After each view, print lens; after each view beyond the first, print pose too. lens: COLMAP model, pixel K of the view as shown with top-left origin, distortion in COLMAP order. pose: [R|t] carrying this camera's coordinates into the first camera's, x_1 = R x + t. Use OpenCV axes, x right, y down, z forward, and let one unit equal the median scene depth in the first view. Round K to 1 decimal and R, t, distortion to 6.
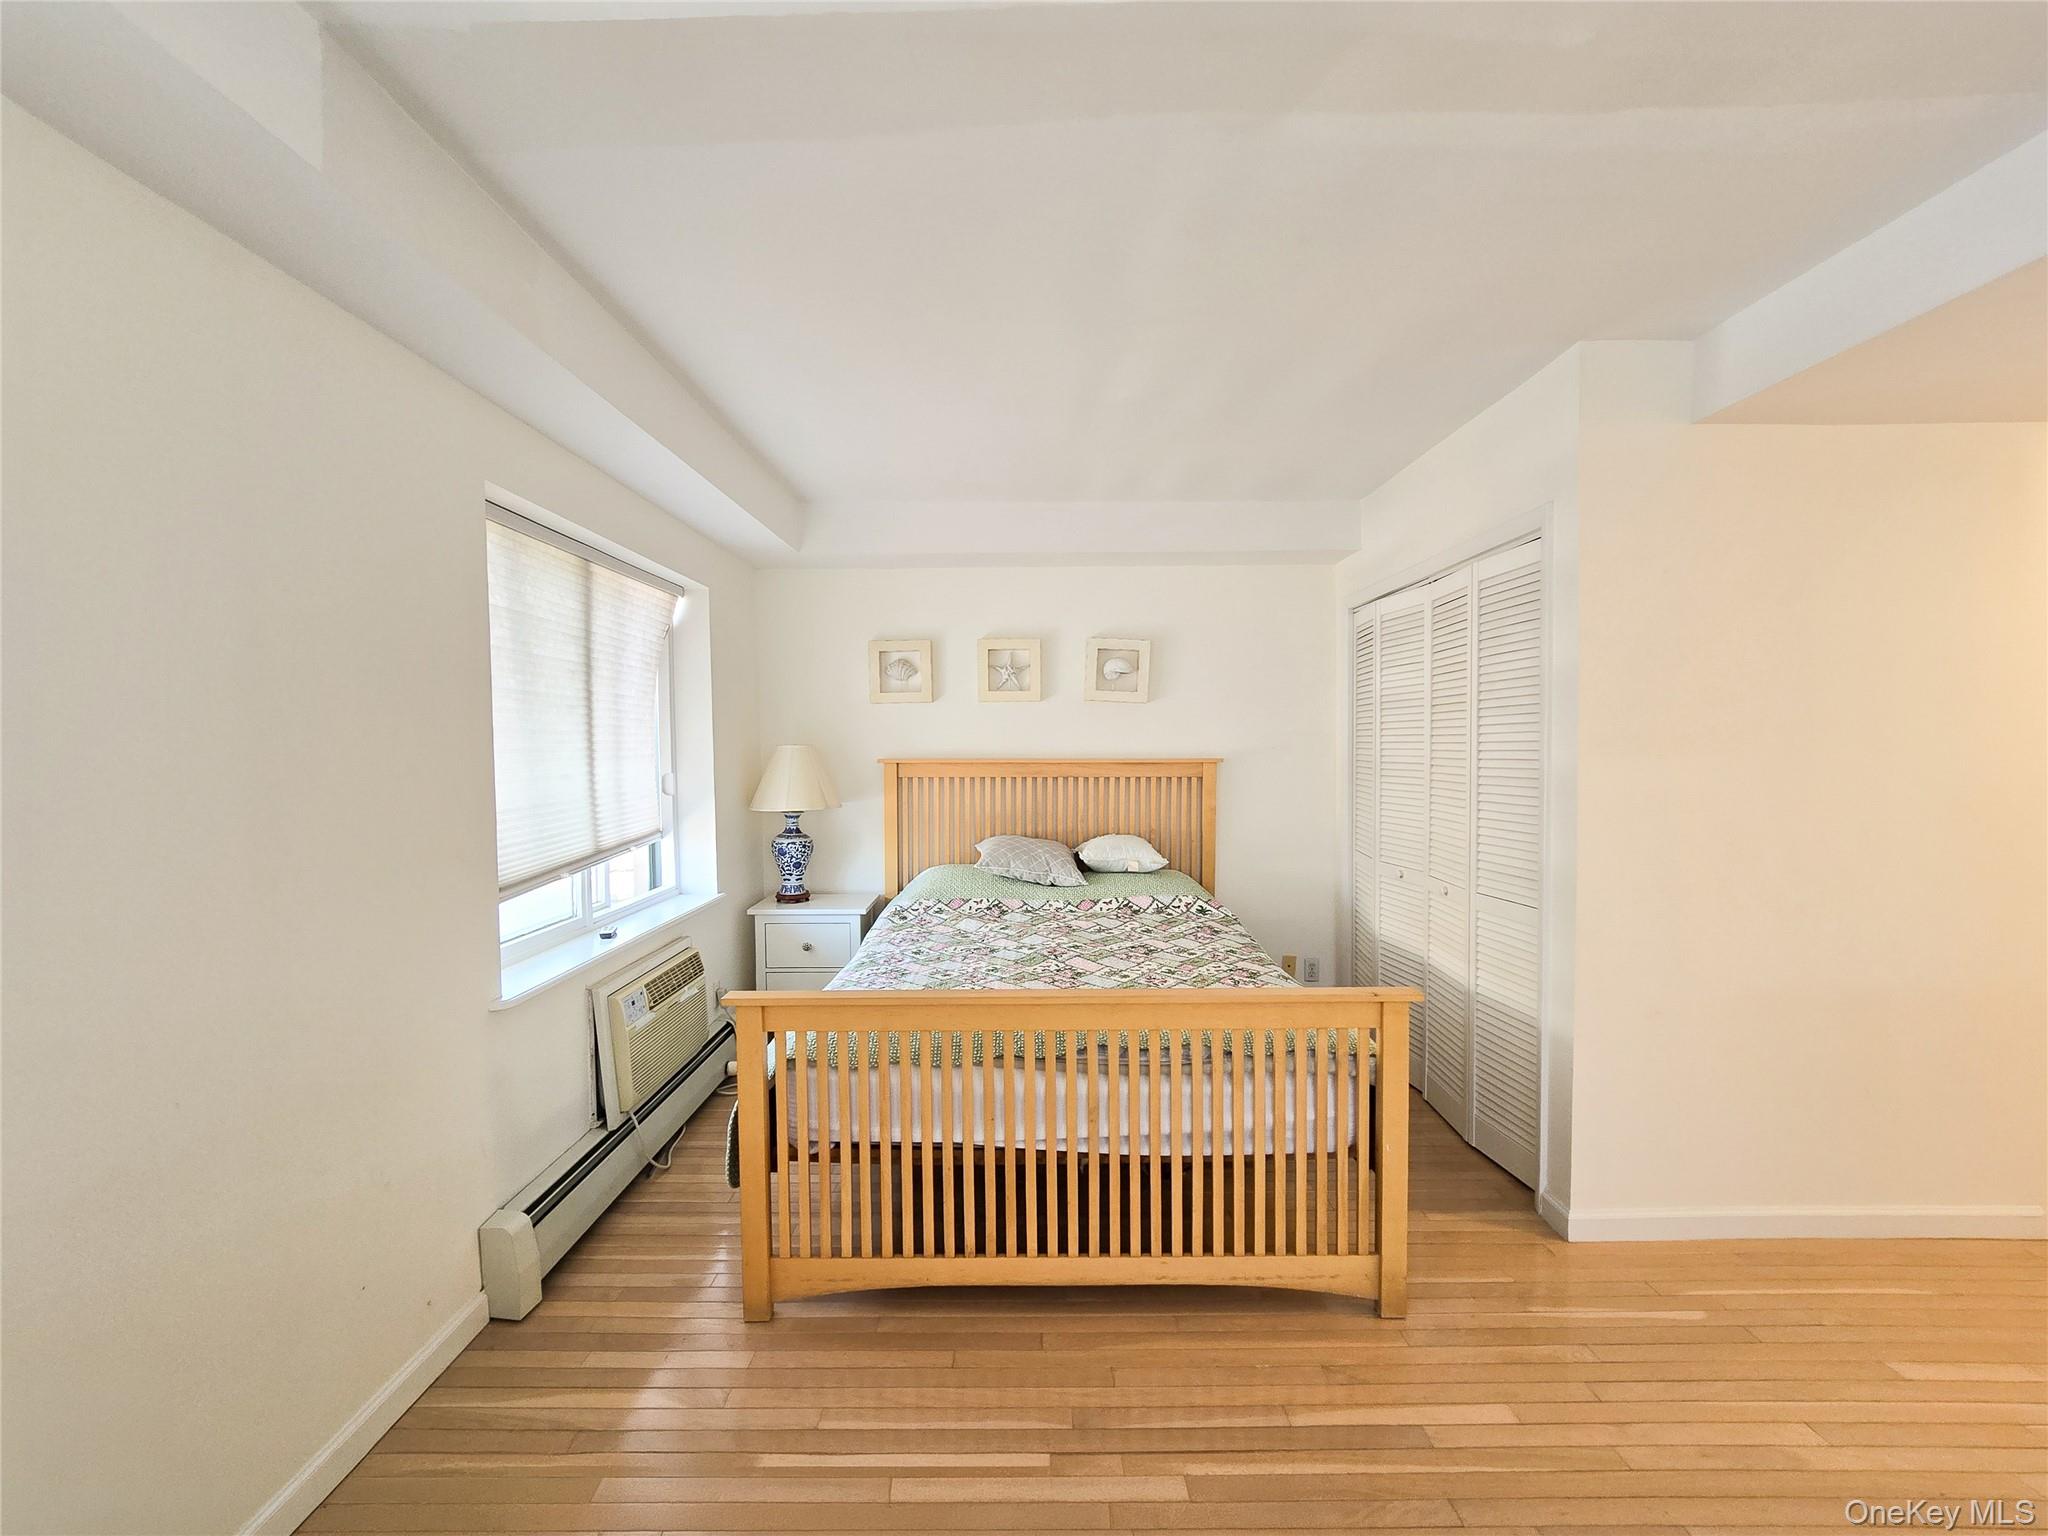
lens RADIAL K [[845.9, 0, 1023.1], [0, 845.9, 774.2], [0, 0, 1]] dist [-0.004289, 0.001381]
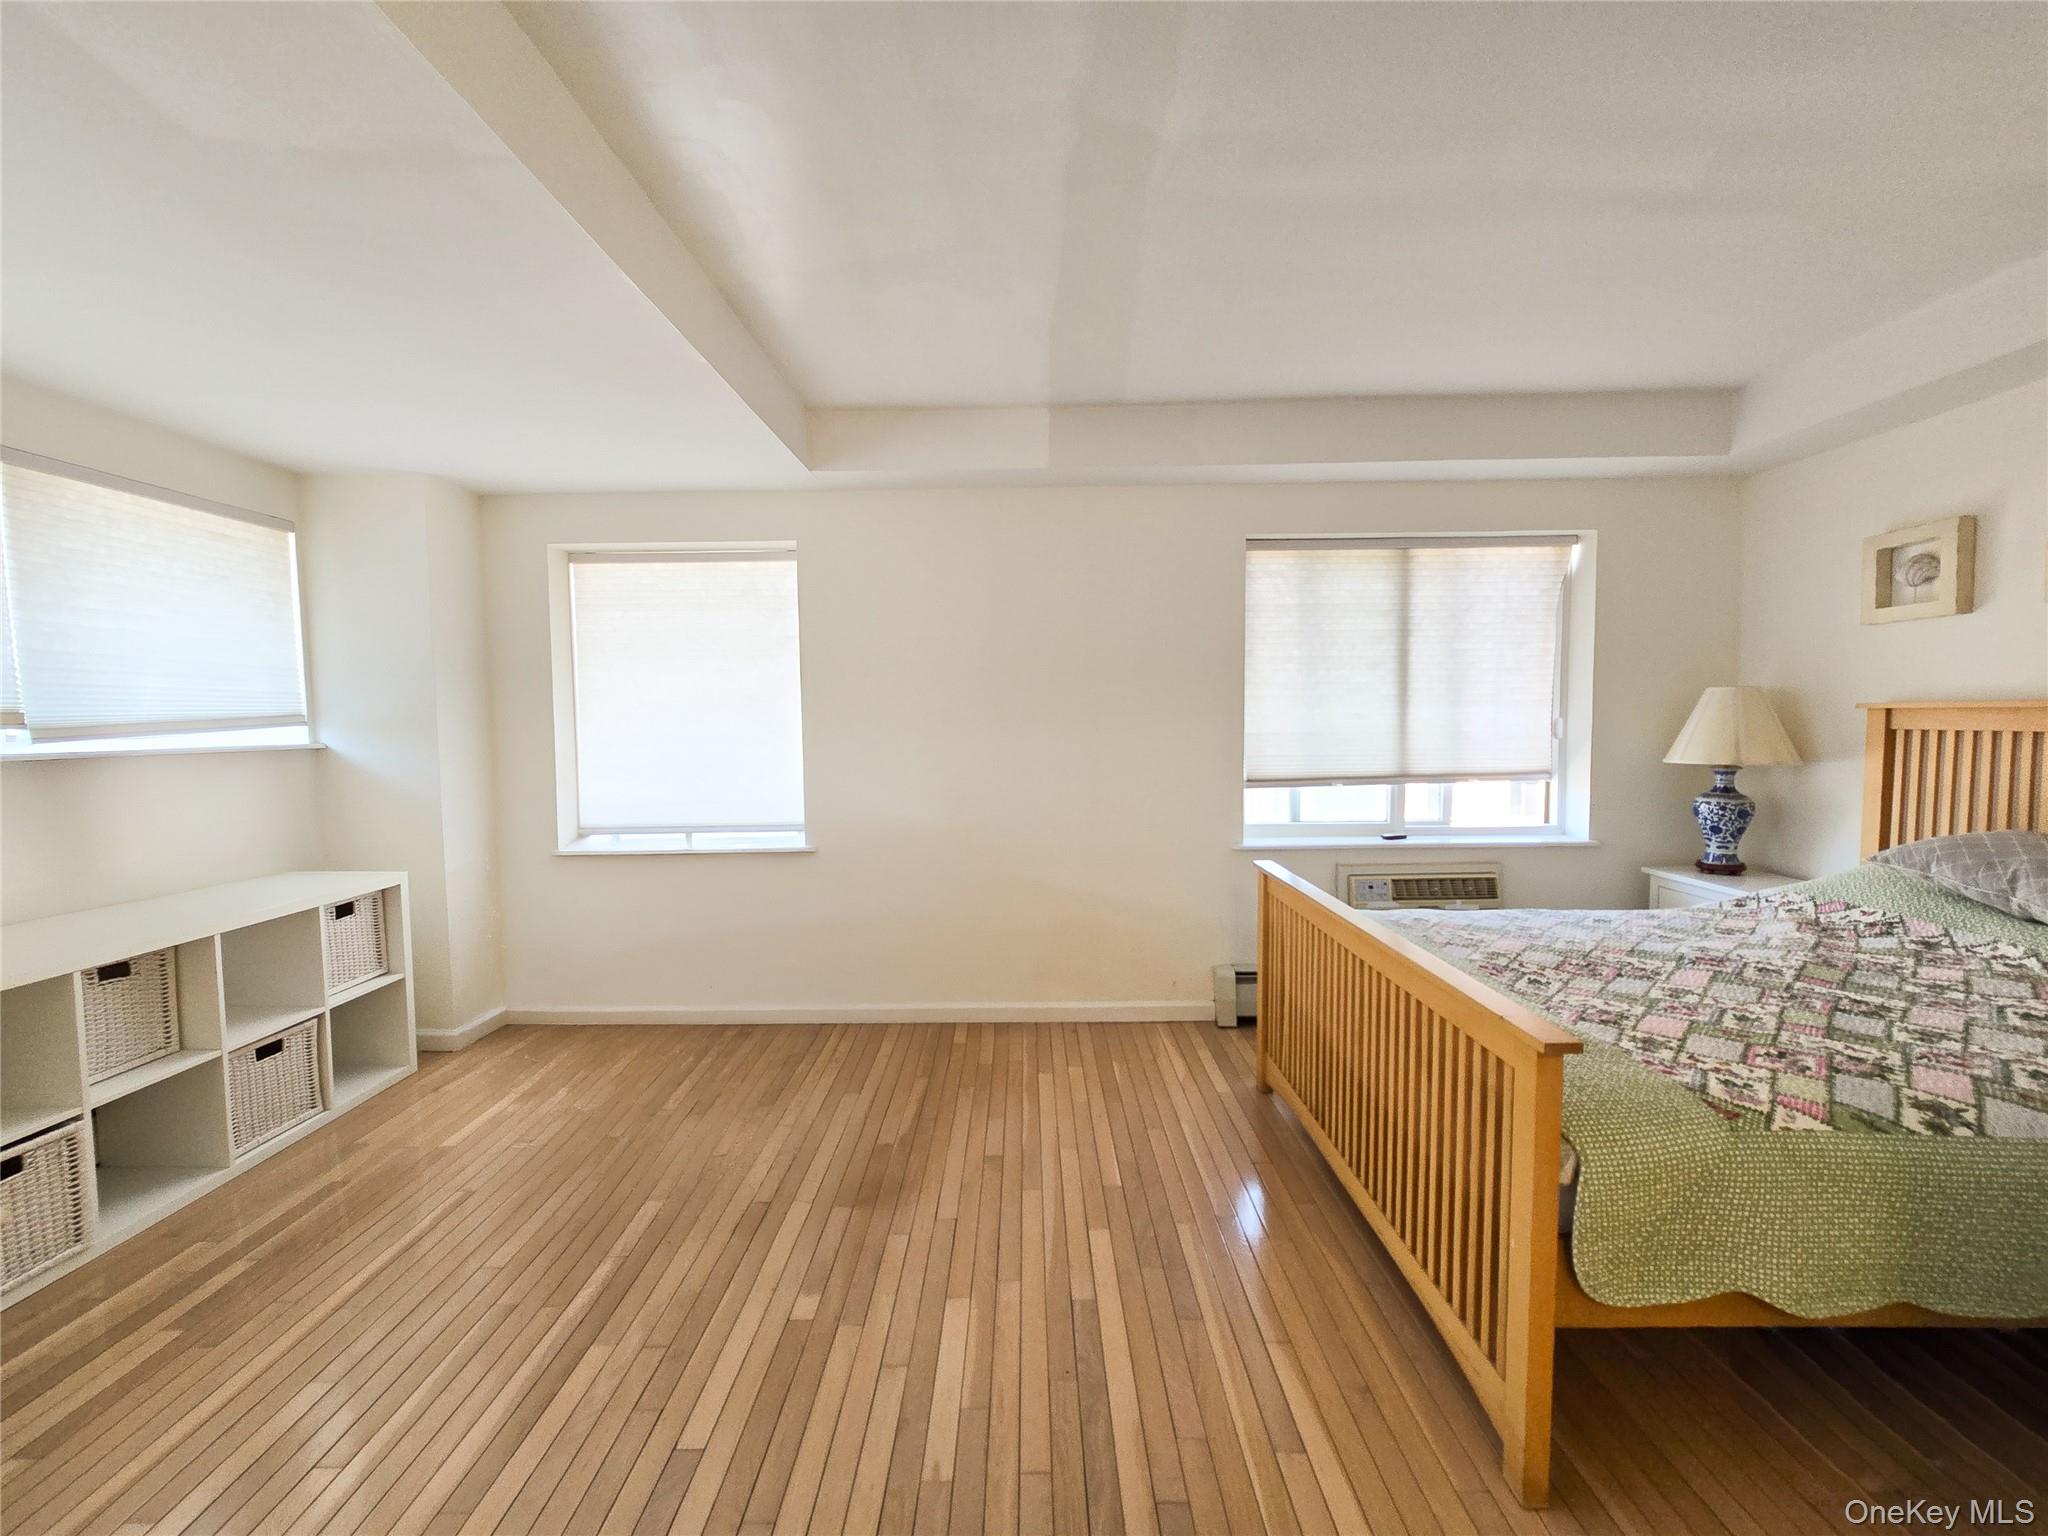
lens RADIAL K [[845.9, 0, 1022.2], [0, 845.9, 769.5], [0, 0, 1]] dist [-0.004289, 0.001381]
pose [[-0.003261, 0.065933, -0.997819, 0.567348], [-0.024951, 0.997508, 0.065994, 0.009195], [0.999683, 0.025112, -0.001608, 0.305249]]
